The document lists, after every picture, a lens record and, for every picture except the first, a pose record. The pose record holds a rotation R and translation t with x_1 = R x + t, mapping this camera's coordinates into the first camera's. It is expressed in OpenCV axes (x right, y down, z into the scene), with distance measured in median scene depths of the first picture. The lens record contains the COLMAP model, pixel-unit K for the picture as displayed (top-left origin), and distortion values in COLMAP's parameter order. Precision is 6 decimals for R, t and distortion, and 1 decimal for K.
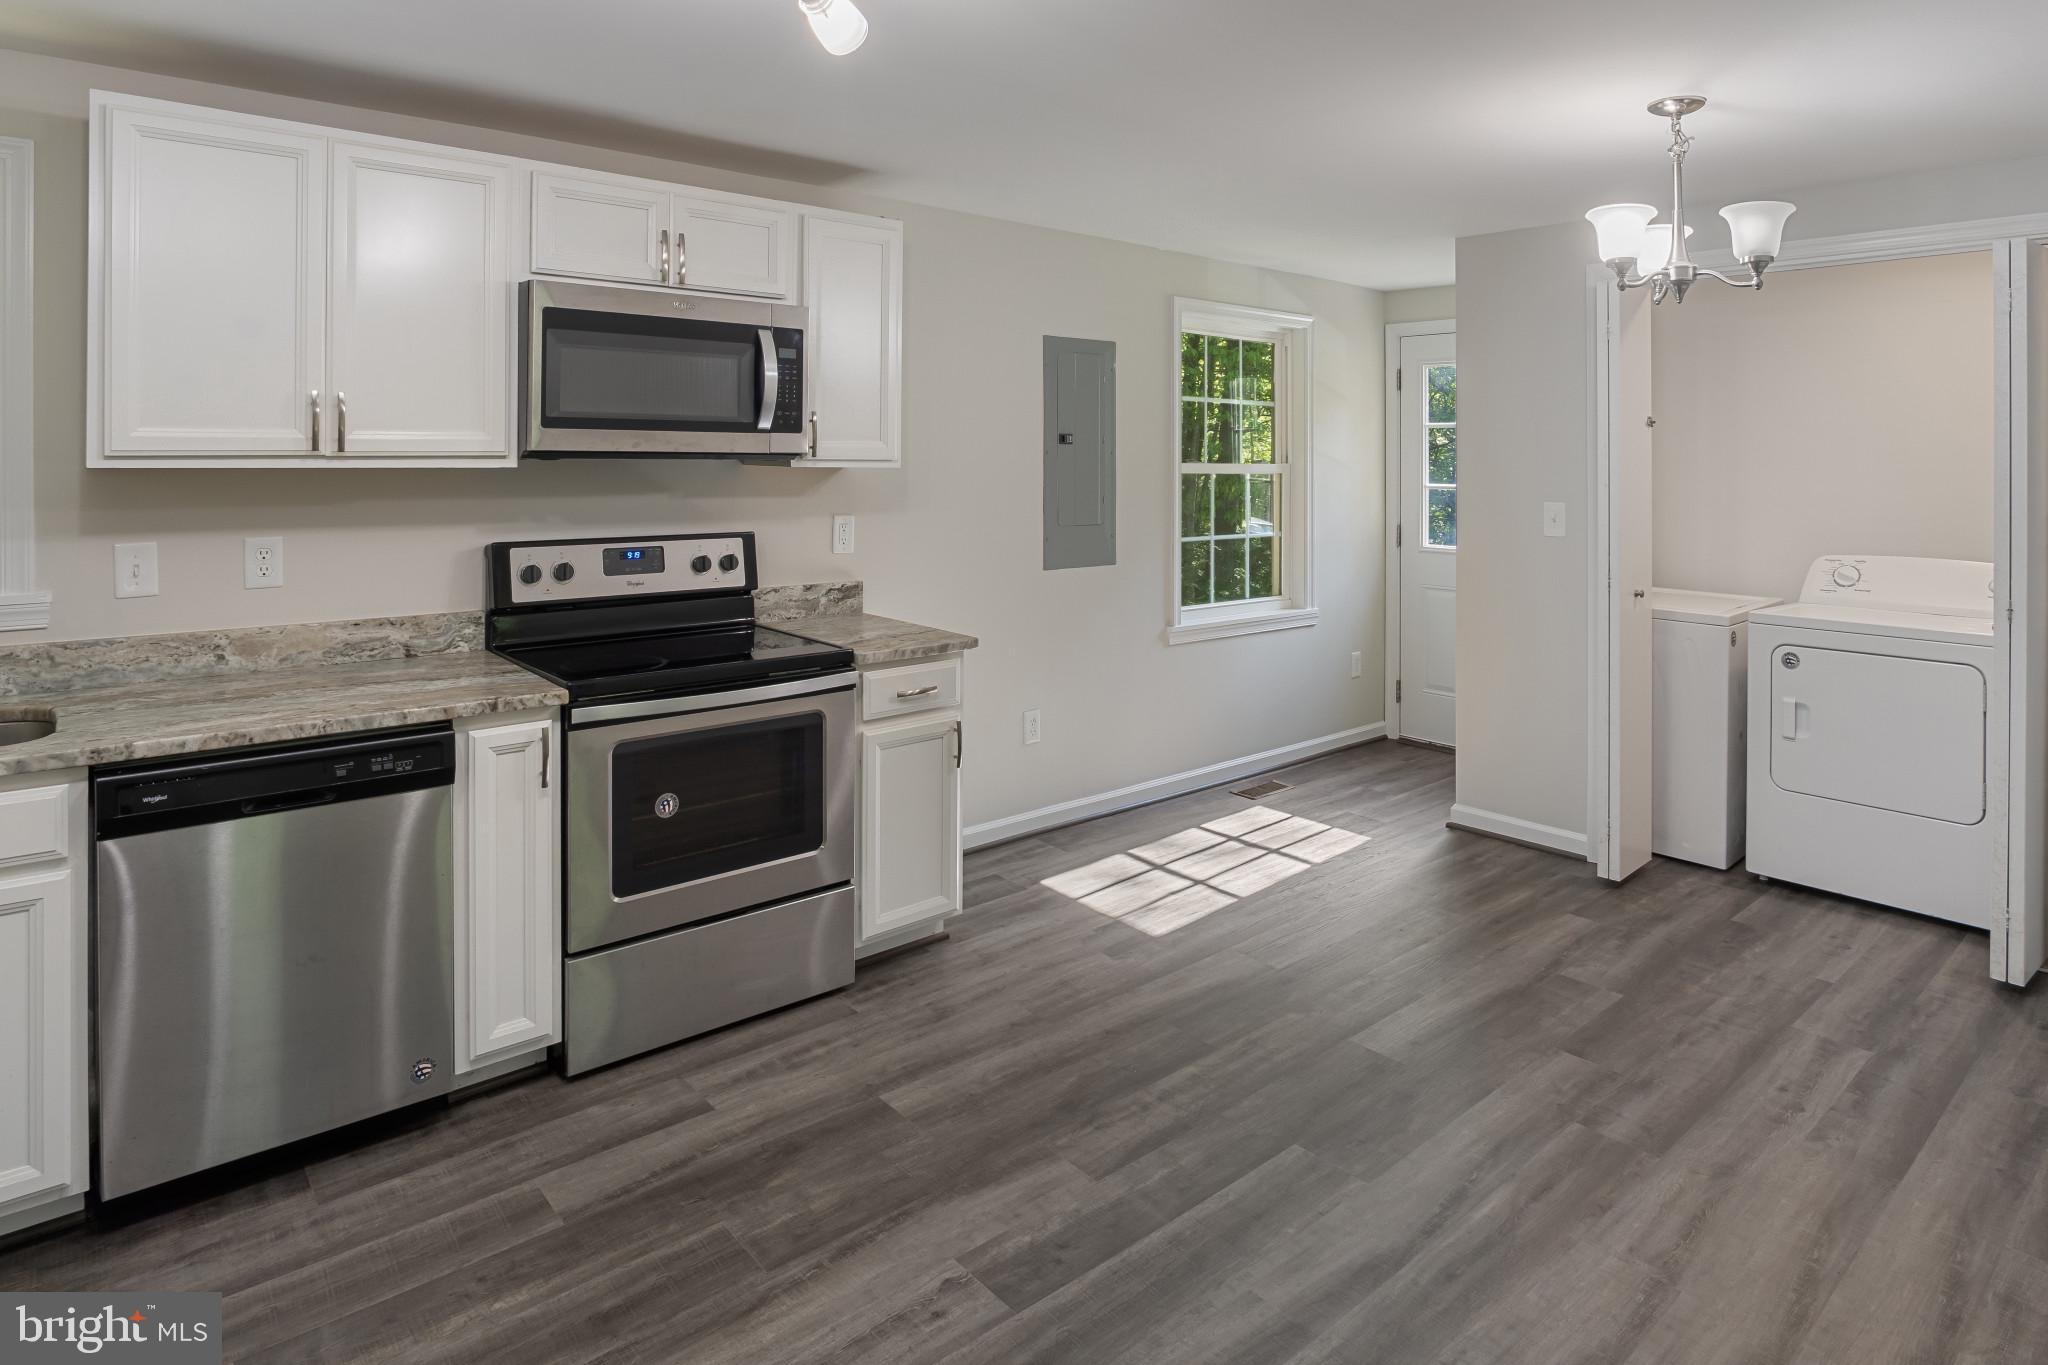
lens RADIAL K [[1173.5, 0, 1031.0], [0, 1173.5, 433.0], [0, 0, 1]] dist [-0.020439, 0.000661]
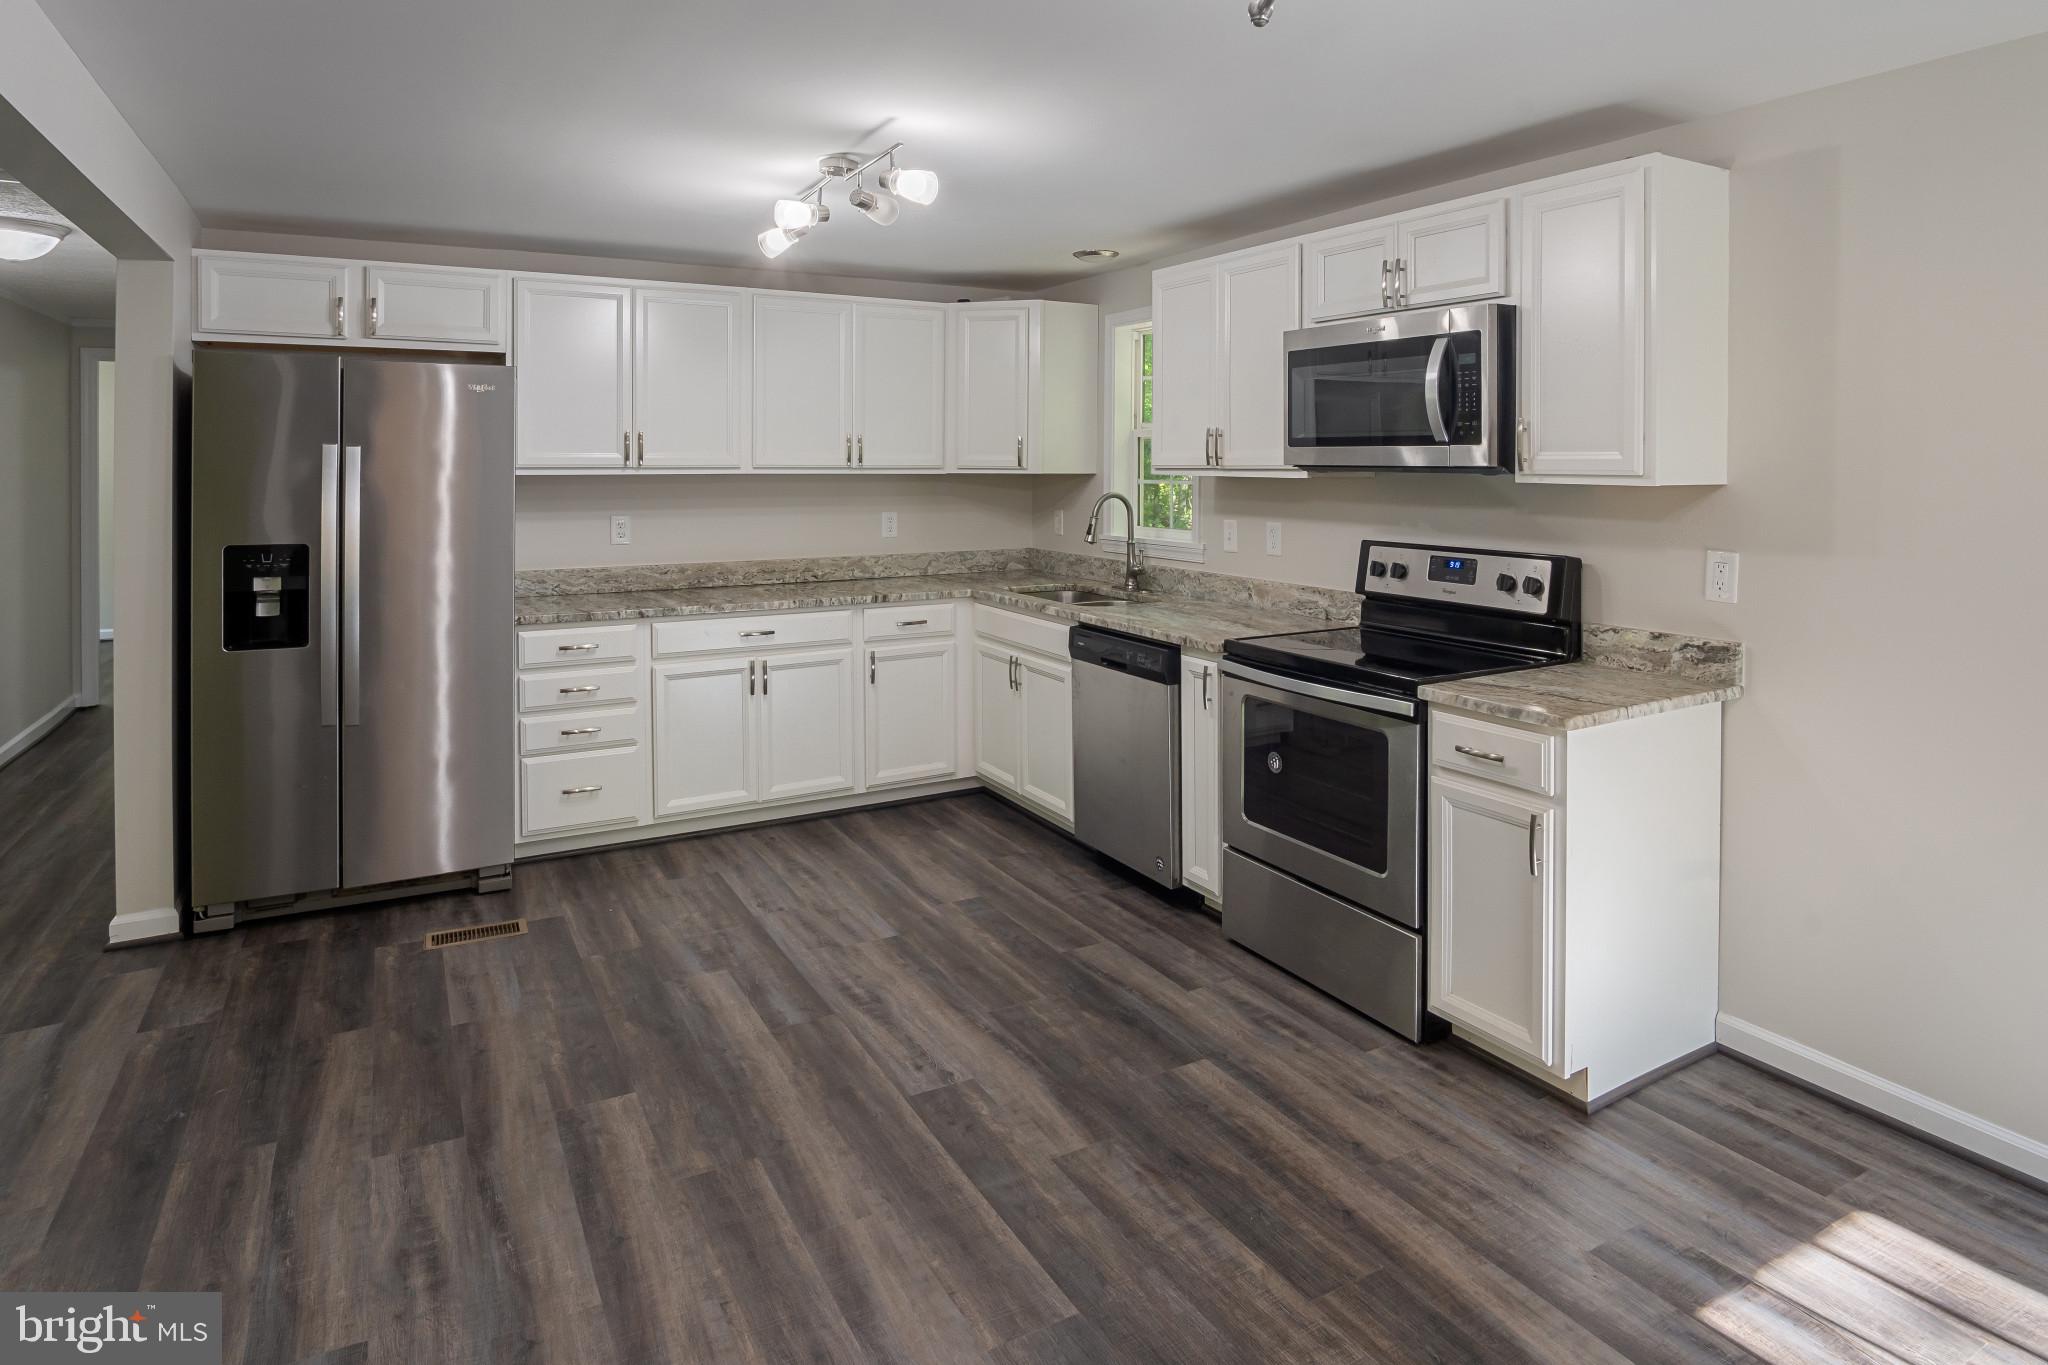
lens RADIAL K [[1158.9, 0, 1017.7], [0, 1158.9, 465.5], [0, 0, 1]] dist [-0.022092, 0.000976]
pose [[-0.207312, -0.003898, -0.978267, 0.981662], [0.012288, 0.999903, -0.006588, 0.023297], [0.978198, -0.013387, -0.207244, 1.088031]]
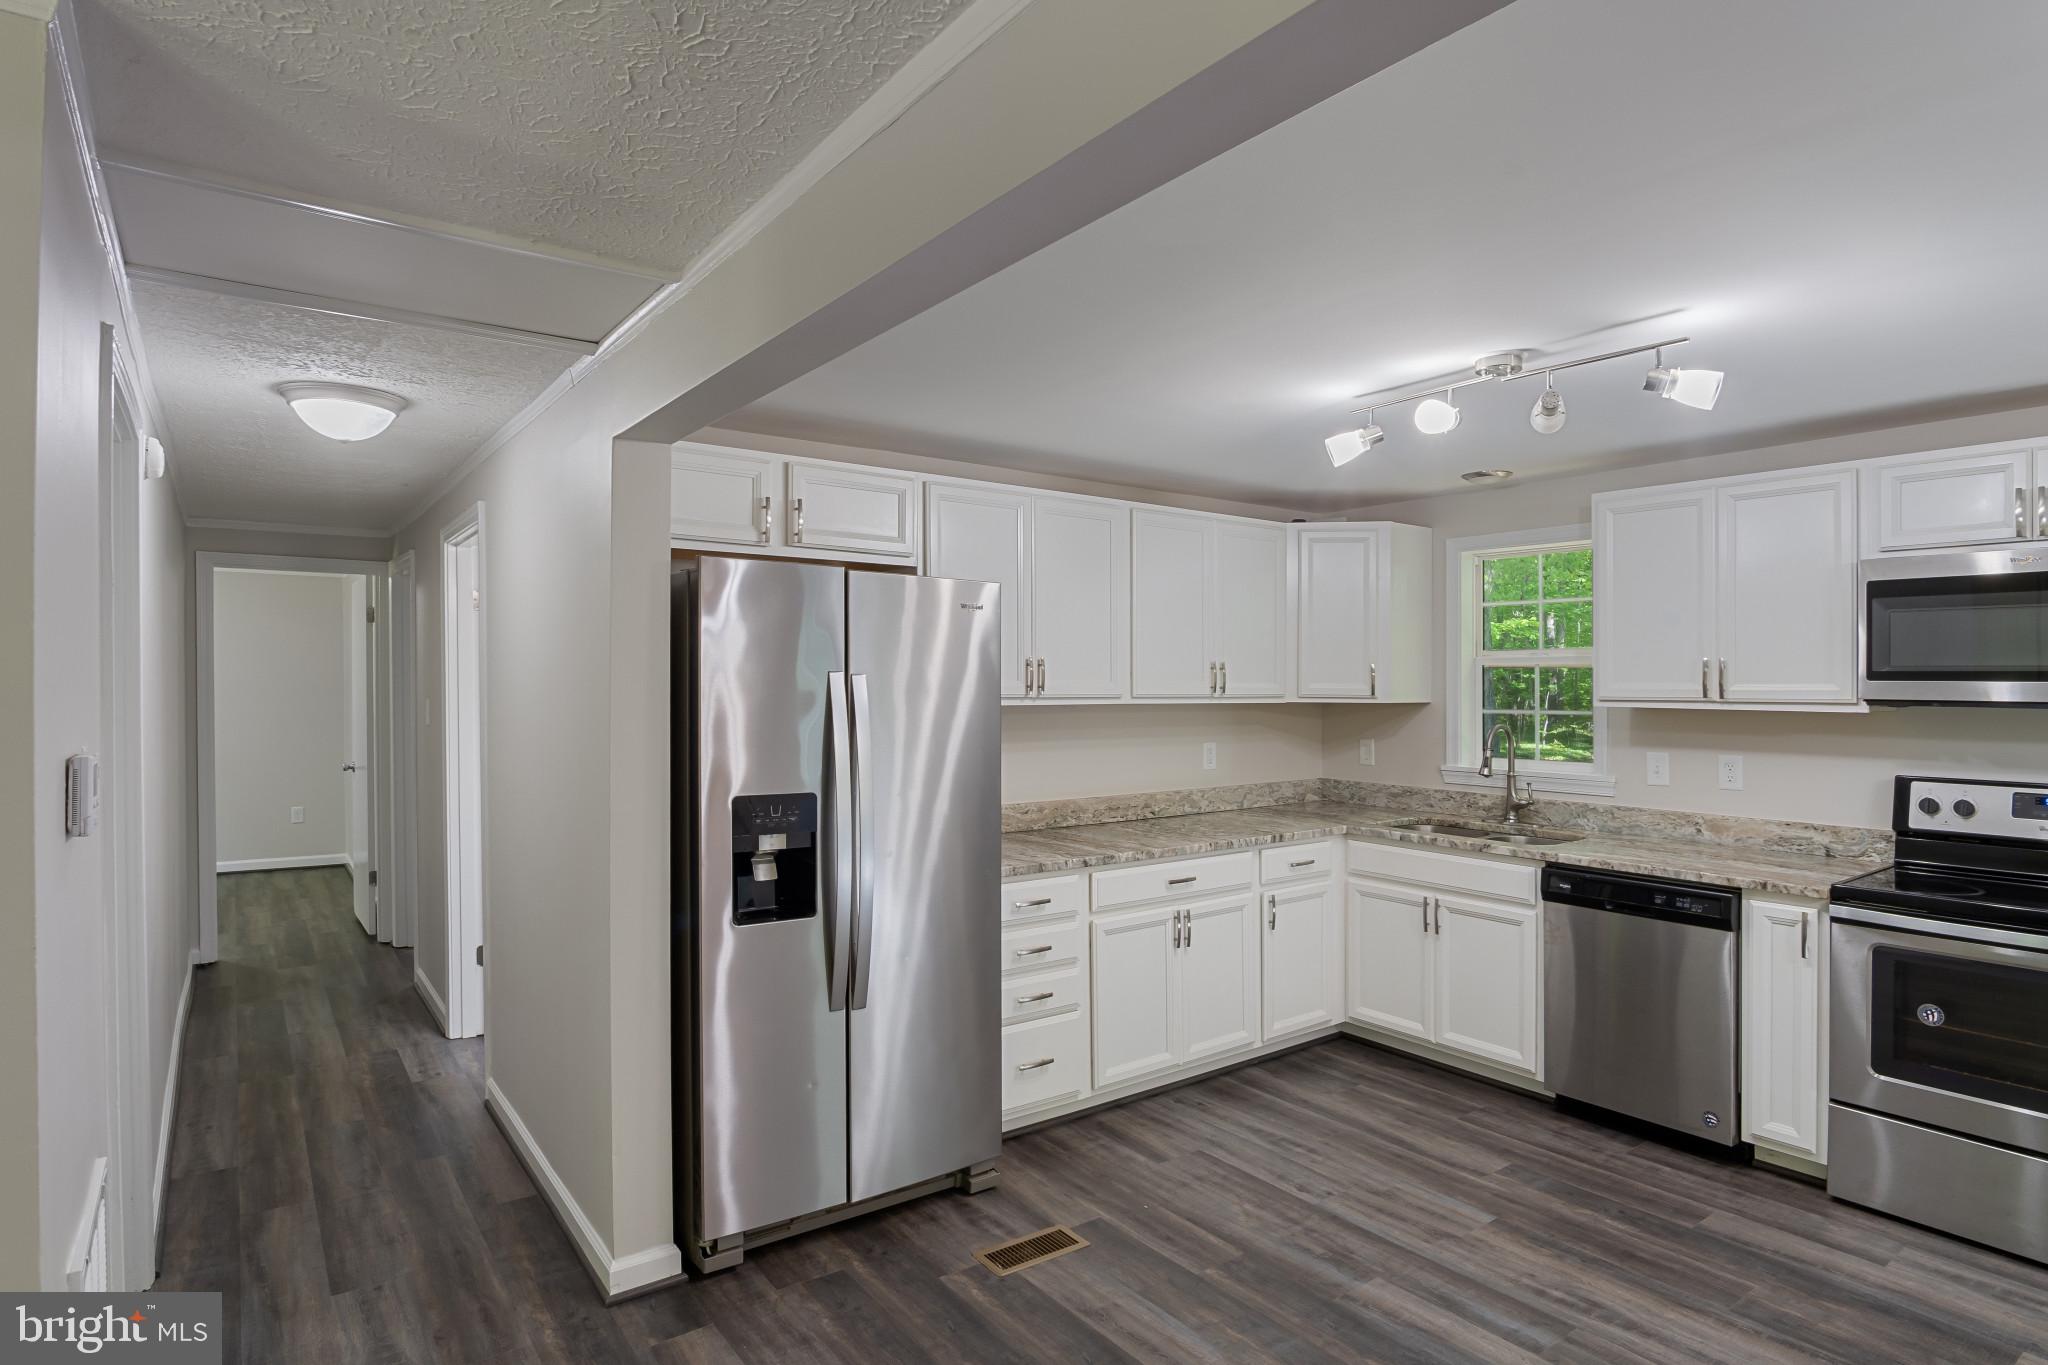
lens RADIAL K [[1107.7, 0, 1007.9], [0, 1107.7, 669.5], [0, 0, 1]] dist [-0.034812, 0.010082]
pose [[-0.089405, -0.016483, -0.995859, 0.893972], [0.009891, 0.999799, -0.017437, -0.005390], [0.995946, -0.011409, -0.089224, 0.230607]]
